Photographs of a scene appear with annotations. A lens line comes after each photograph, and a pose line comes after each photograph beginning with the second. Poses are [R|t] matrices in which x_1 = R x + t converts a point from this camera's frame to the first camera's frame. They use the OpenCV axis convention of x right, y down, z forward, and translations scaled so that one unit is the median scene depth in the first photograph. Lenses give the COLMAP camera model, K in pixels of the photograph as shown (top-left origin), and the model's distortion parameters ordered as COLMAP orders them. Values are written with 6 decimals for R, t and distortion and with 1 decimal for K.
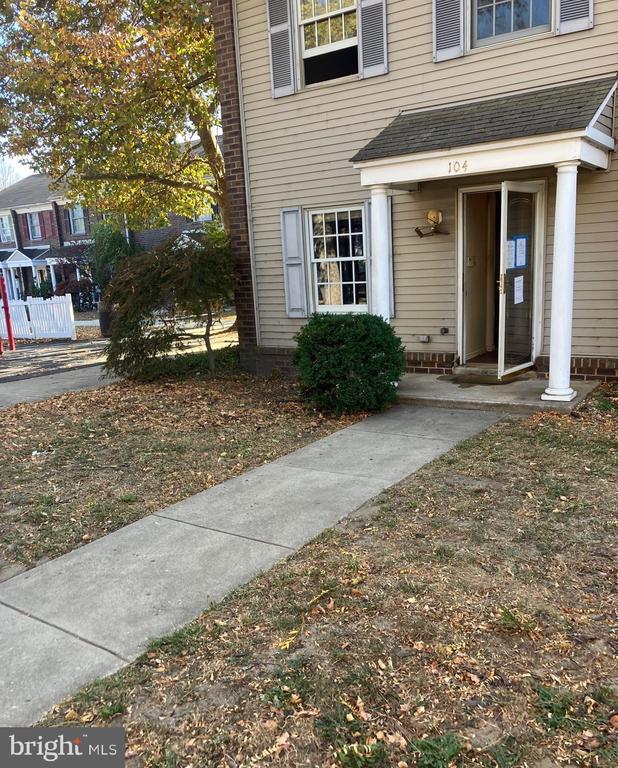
lens RADIAL K [[718.2, 0, 294.1], [0, 718.2, 451.6], [0, 0, 1]] dist [-0.003676, -0.010383]
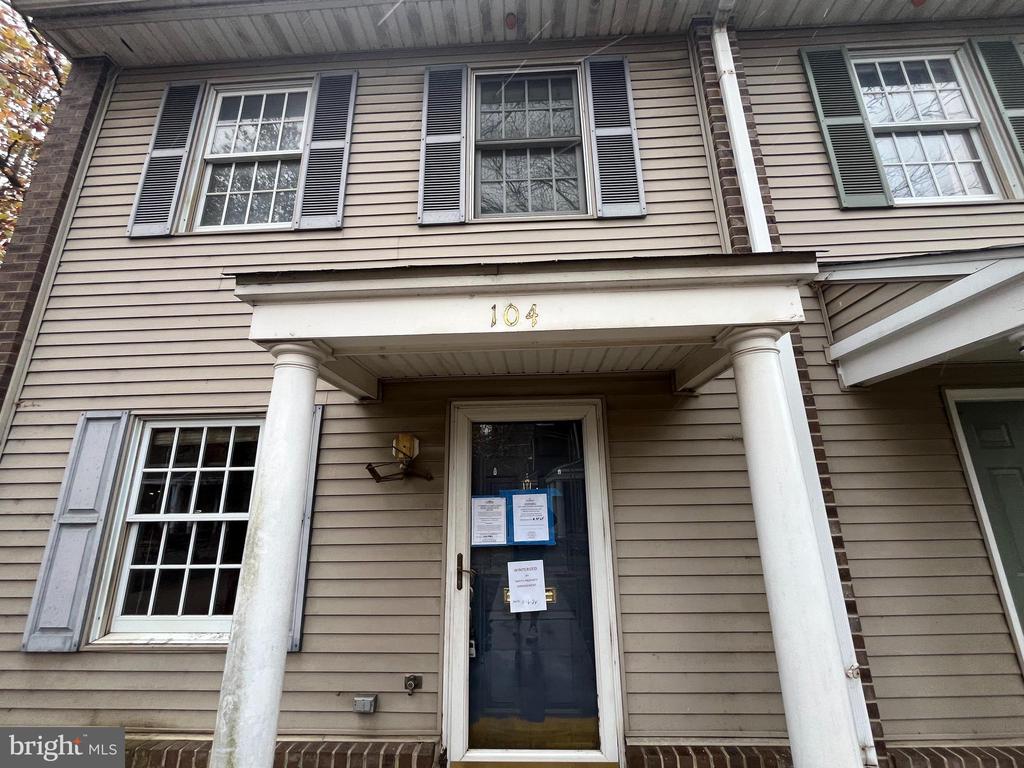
lens RADIAL K [[411.8, 0, 512.0], [0, 411.8, 384.0], [0, 0, 1]] dist [-0.001127, -0.000343]
pose [[0.835678, 0.186912, 0.516436, 0.089108], [0.110422, 0.863928, -0.491360, -0.197018], [-0.538005, 0.467644, 0.701327, 0.685915]]
